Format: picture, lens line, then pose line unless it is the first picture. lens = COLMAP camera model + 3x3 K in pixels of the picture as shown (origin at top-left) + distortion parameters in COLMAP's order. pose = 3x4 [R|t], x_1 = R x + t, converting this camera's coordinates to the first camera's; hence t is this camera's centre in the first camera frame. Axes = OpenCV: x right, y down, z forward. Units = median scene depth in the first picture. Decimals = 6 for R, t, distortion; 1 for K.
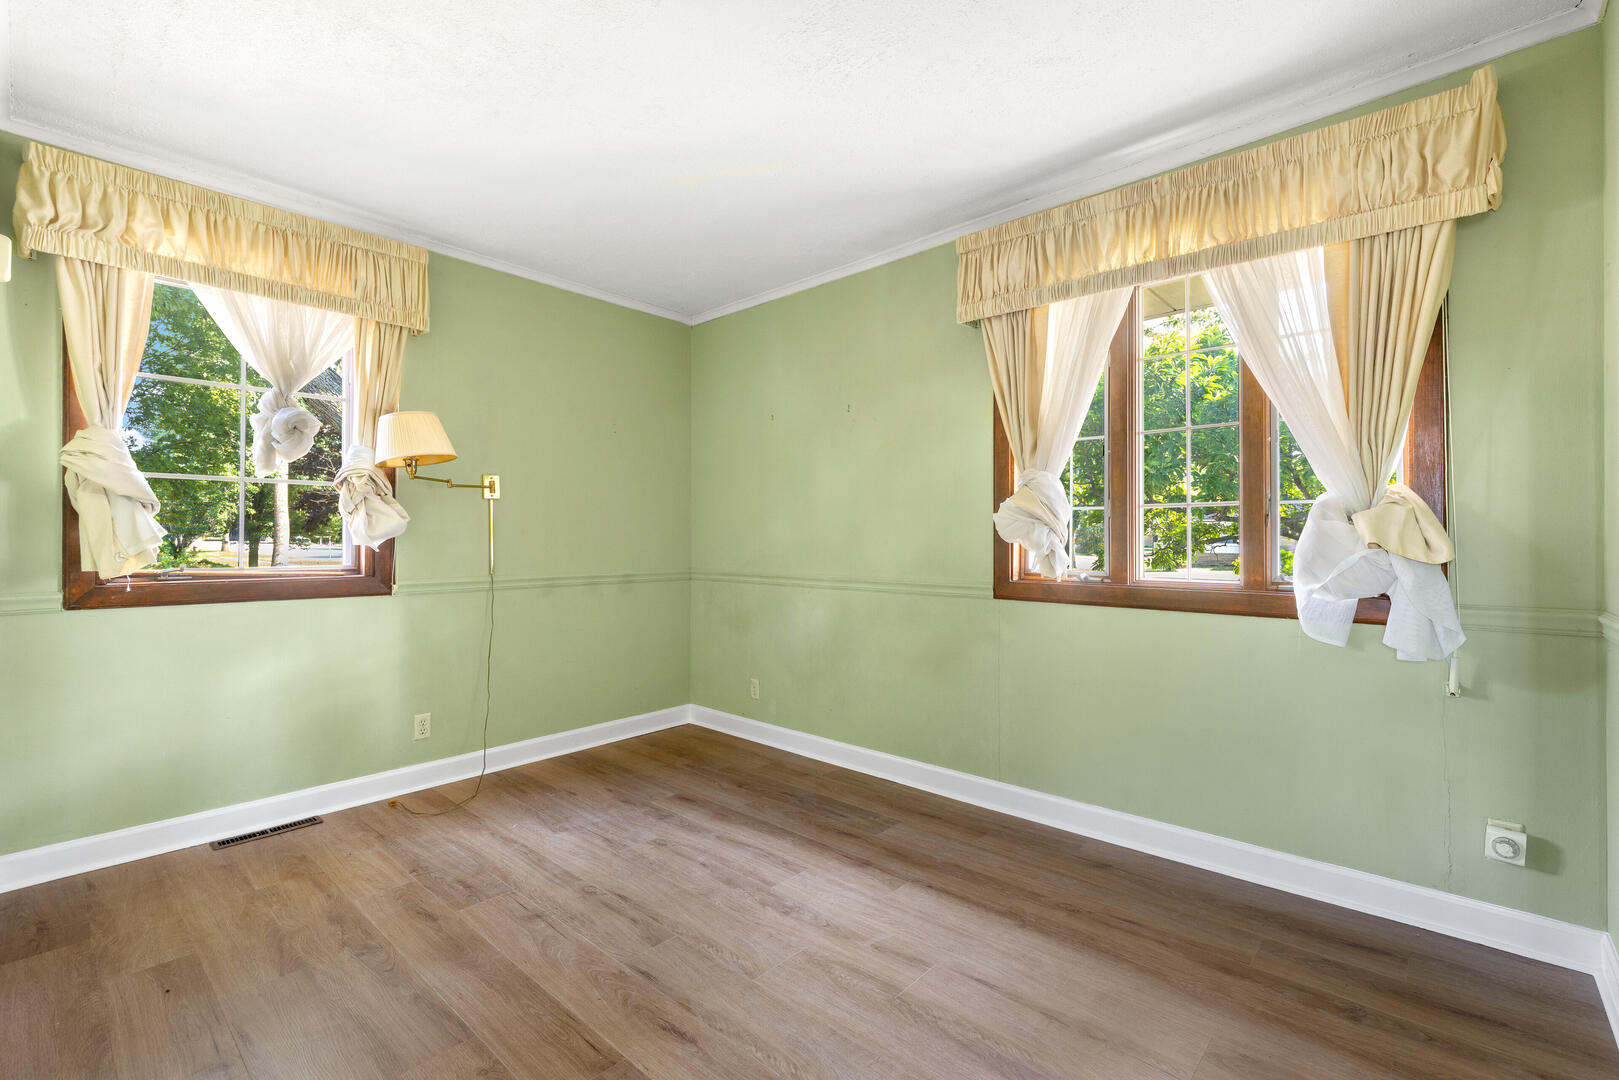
lens RADIAL K [[688.1, 0, 804.0], [0, 688.1, 537.2], [0, 0, 1]] dist [0.003089, -0.000846]
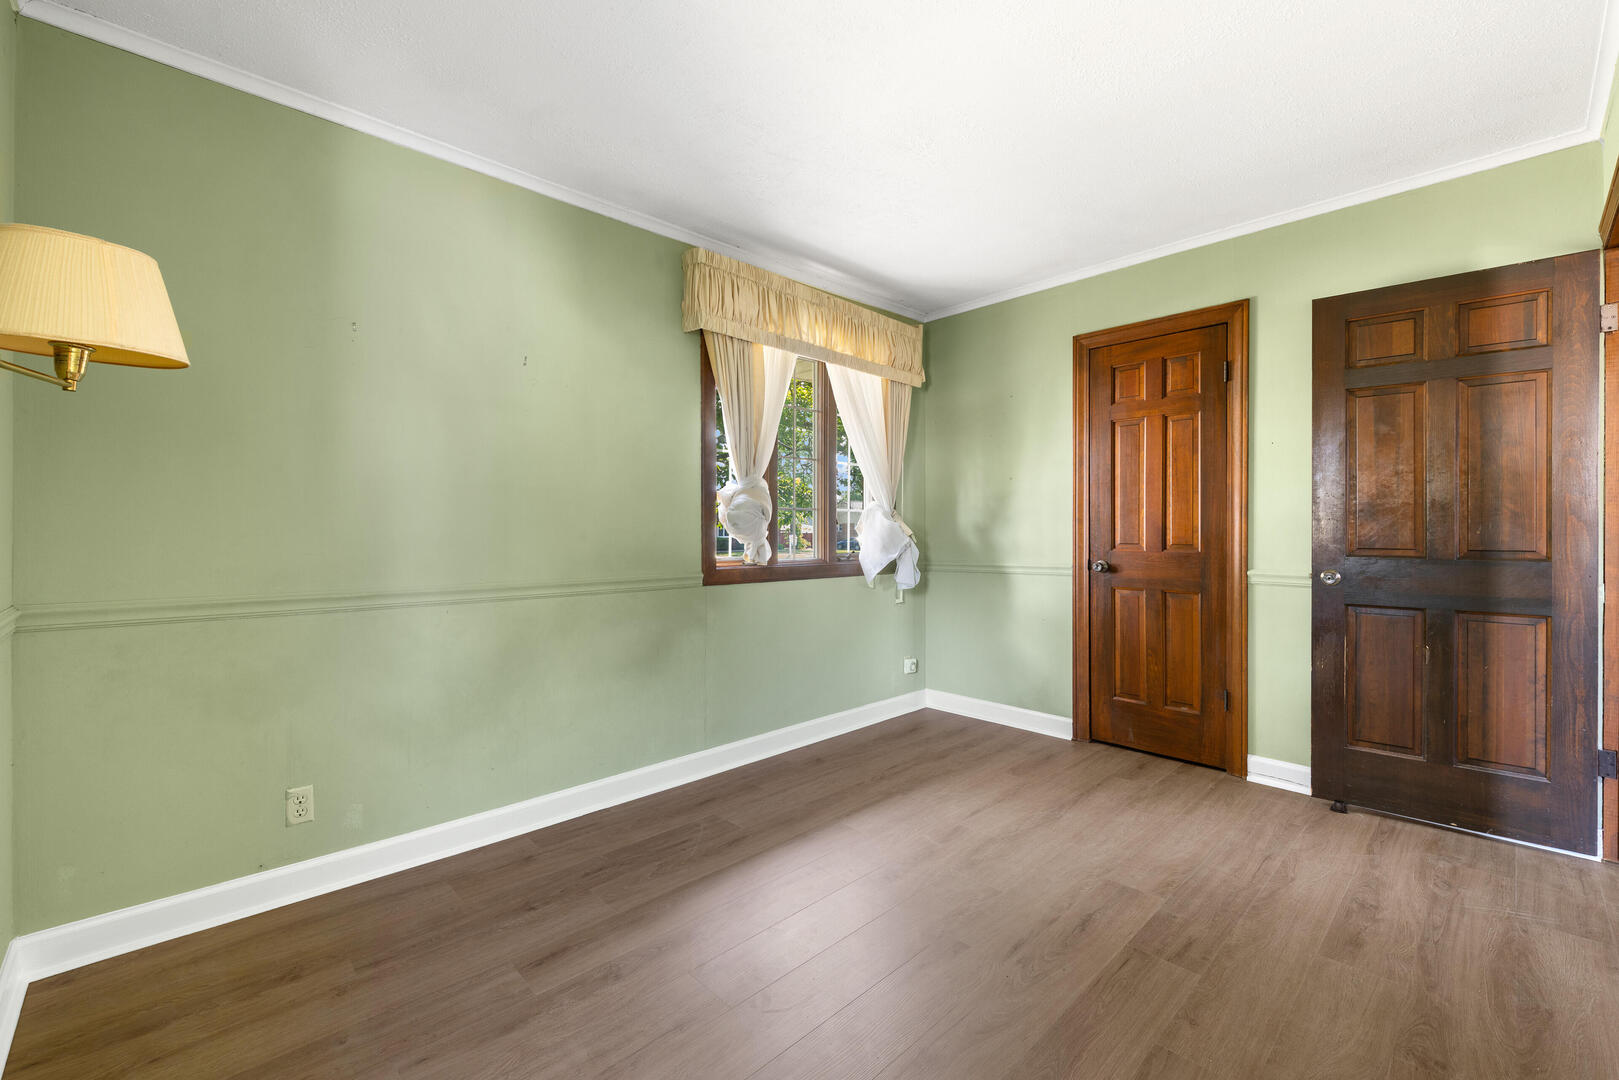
lens RADIAL K [[668.2, 0, 798.7], [0, 668.2, 529.6], [0, 0, 1]] dist [0.036223, -0.025979]
pose [[0.087977, -0.000163, 0.996122, -0.863206], [-0.002636, 0.999996, 0.000397, -0.002934], [-0.996119, -0.002660, 0.087976, 0.831236]]
